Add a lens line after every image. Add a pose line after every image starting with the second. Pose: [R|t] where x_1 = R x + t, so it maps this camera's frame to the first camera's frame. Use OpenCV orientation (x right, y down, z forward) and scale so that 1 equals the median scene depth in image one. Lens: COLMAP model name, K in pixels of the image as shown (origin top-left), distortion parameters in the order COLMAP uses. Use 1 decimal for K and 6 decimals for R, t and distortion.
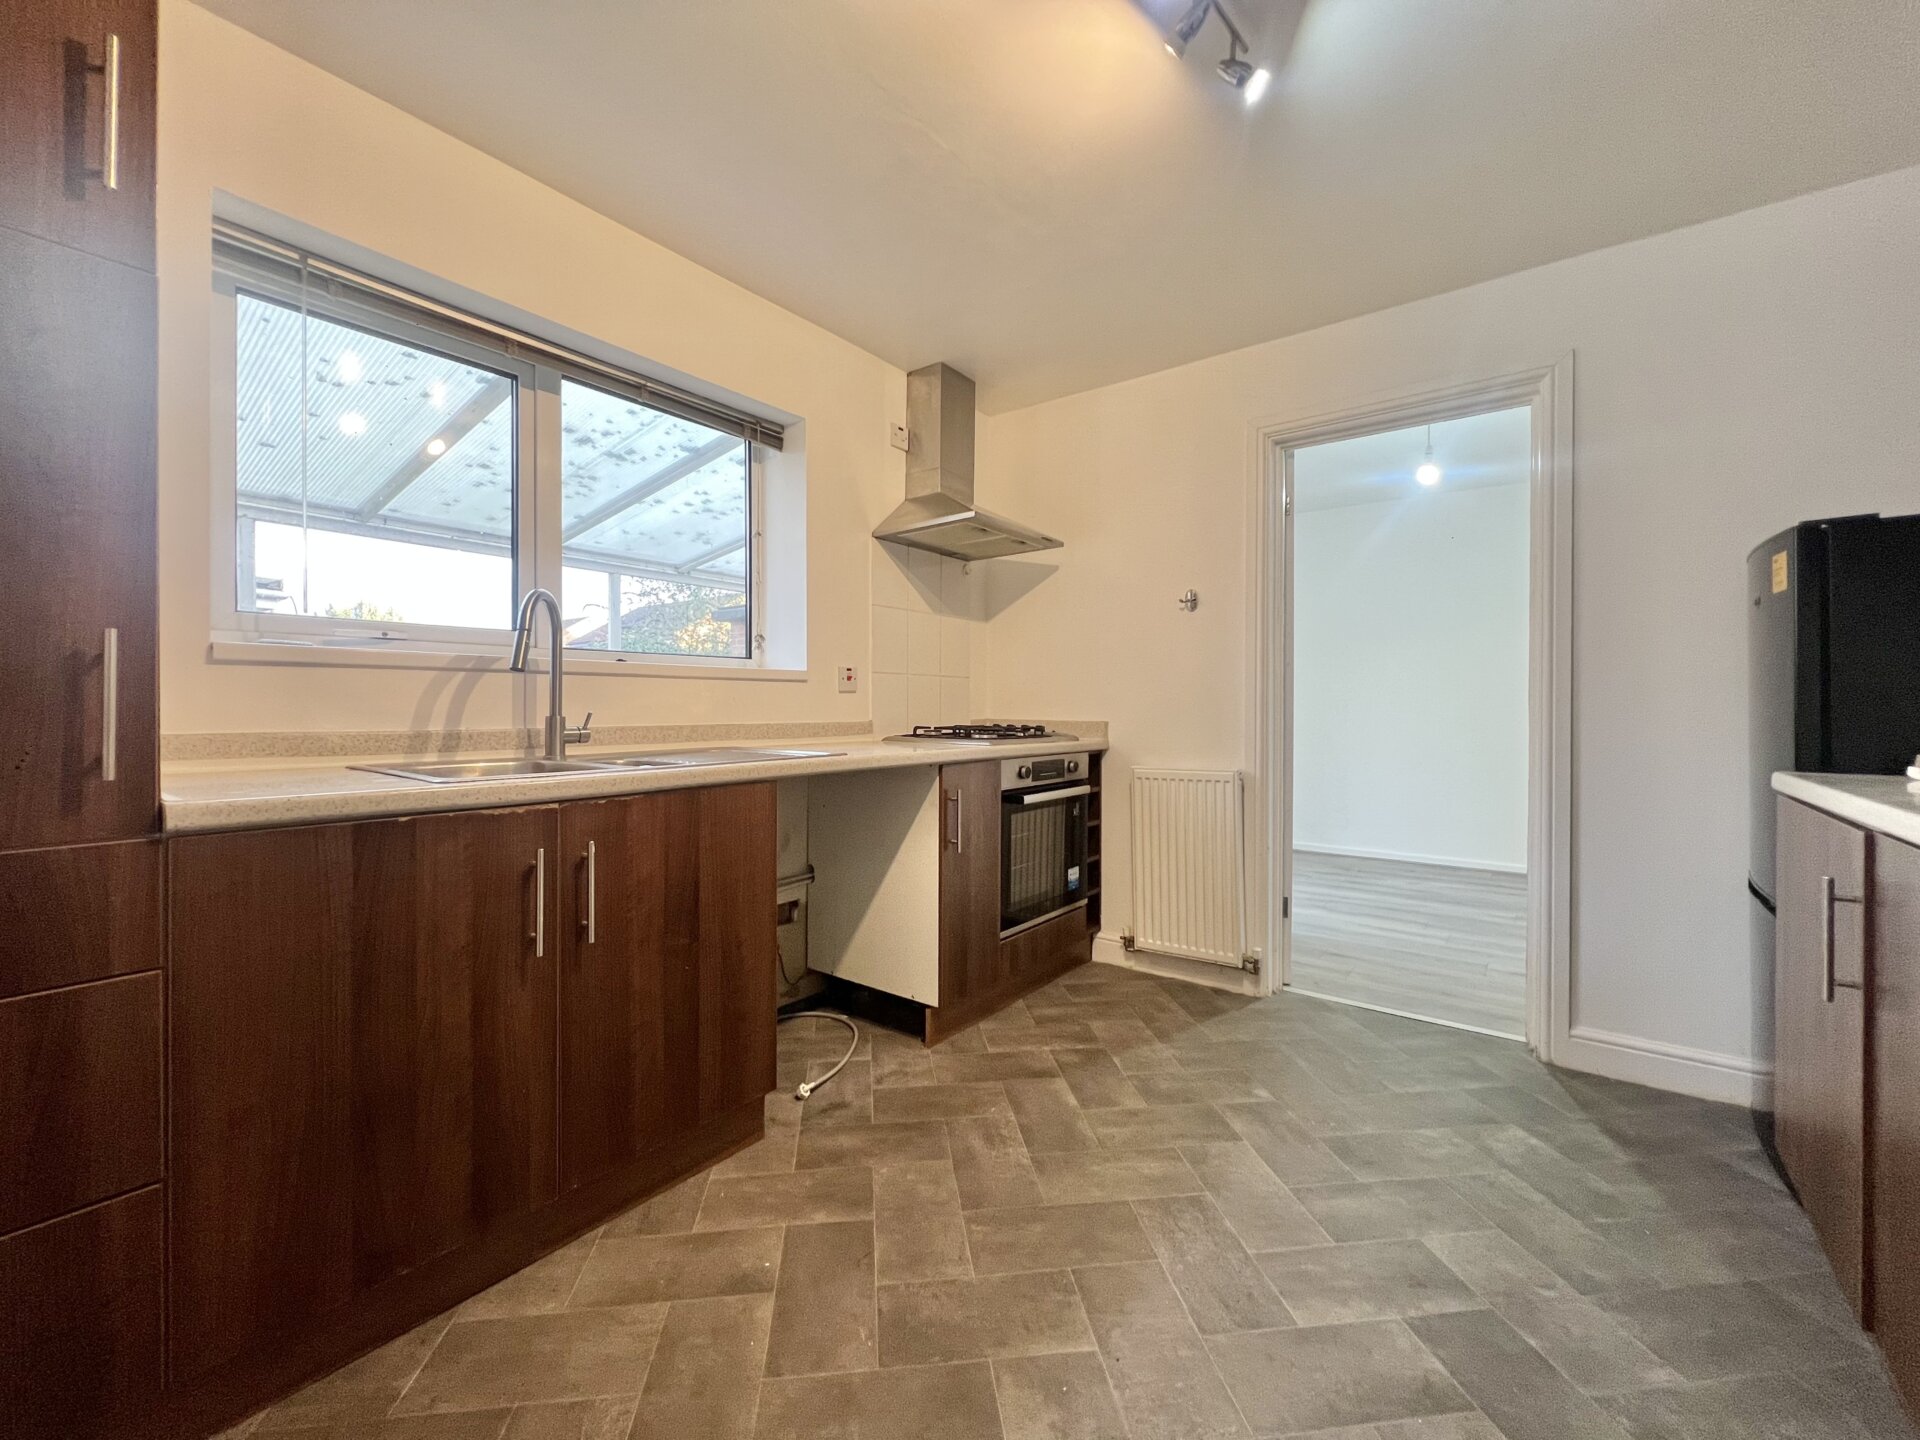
lens RADIAL K [[773.4, 0, 960.0], [0, 773.4, 713.3], [0, 0, 1]] dist [-0.001212, 0.000179]
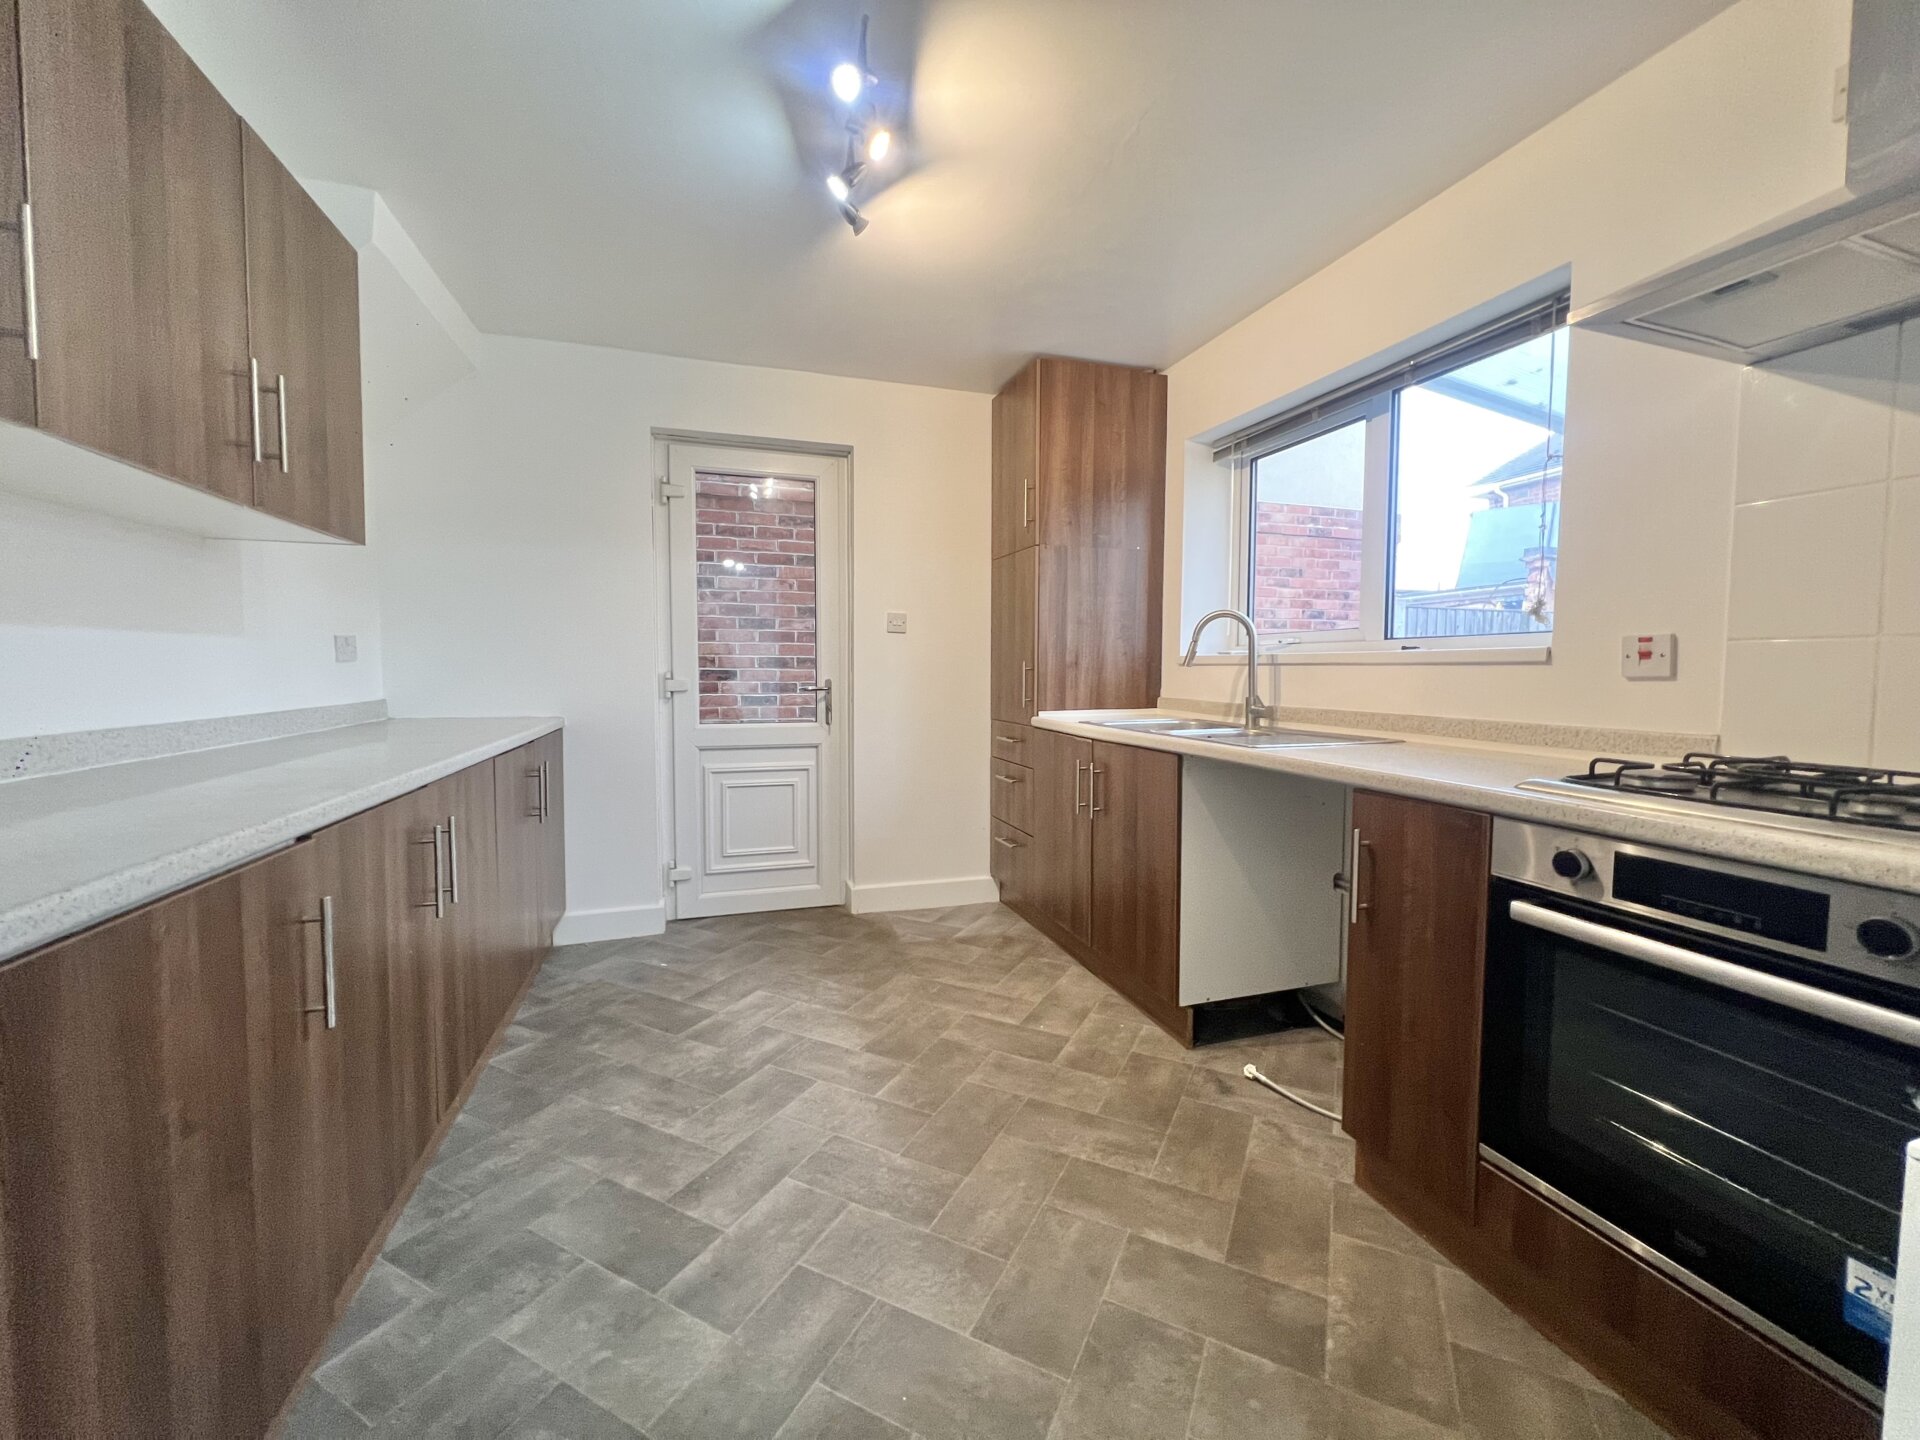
lens RADIAL K [[773.4, 0, 960.0], [0, 773.4, 713.3], [0, 0, 1]] dist [-0.001212, 0.000179]
pose [[-0.564294, 0.045592, -0.824314, 1.049245], [-0.012196, 0.997905, 0.063542, -0.055701], [0.825484, 0.045910, -0.562555, 1.549751]]
